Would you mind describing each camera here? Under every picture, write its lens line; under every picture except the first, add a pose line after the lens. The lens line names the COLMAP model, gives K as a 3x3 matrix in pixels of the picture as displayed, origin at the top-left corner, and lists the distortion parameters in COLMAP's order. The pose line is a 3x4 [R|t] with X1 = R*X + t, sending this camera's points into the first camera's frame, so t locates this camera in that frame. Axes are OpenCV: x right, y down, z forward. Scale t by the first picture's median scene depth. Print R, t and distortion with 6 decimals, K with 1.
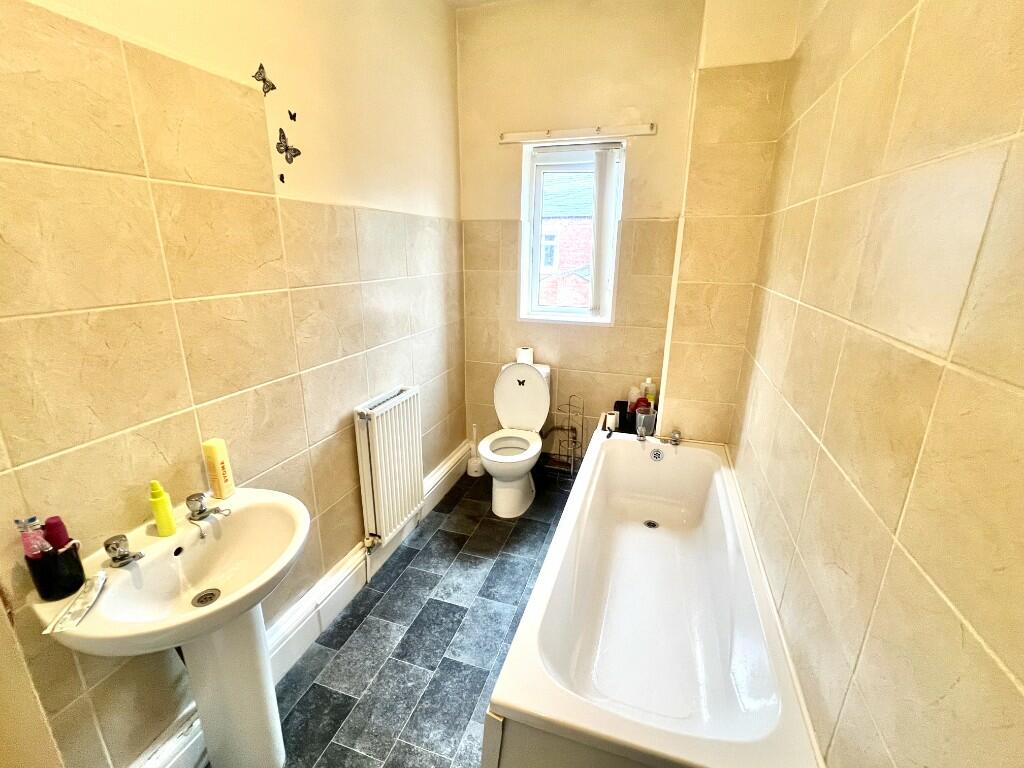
lens RADIAL K [[450.5, 0, 511.9], [0, 450.5, 382.9], [0, 0, 1]] dist [-0.004488, 0.000144]
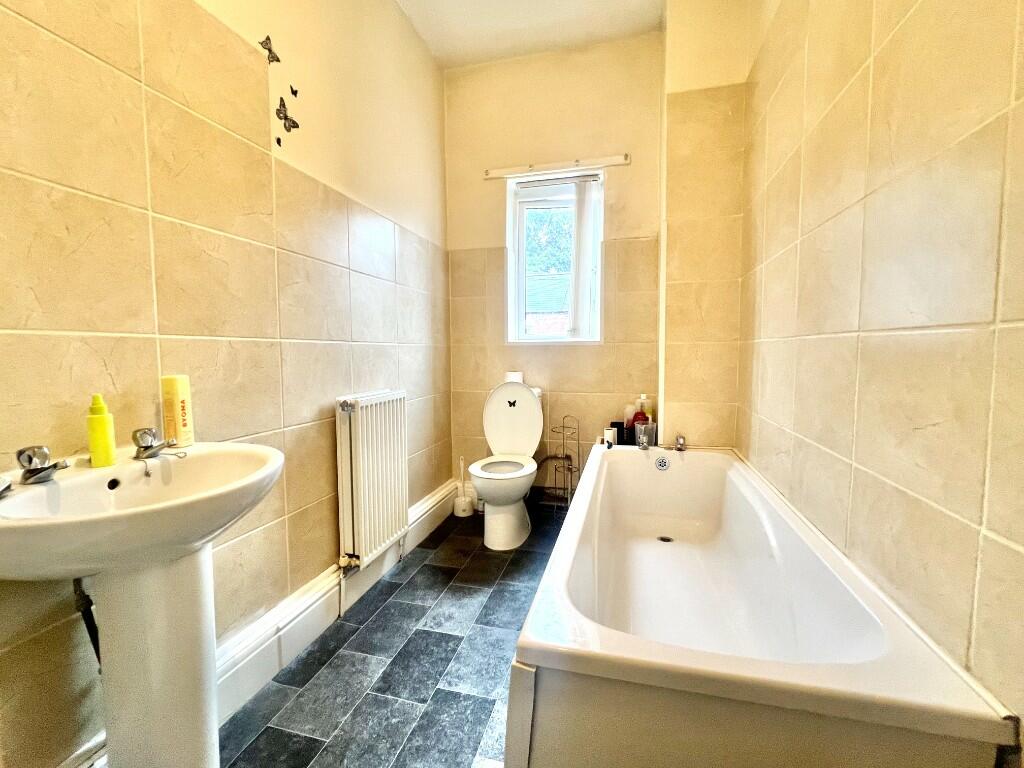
lens RADIAL K [[450.5, 0, 511.2], [0, 450.5, 383.4], [0, 0, 1]] dist [-0.004488, 0.000144]
pose [[0.998182, -0.021645, 0.056248, -0.049670], [0.033420, 0.975440, -0.217715, 0.242309], [-0.050154, 0.219199, 0.974390, 0.092548]]
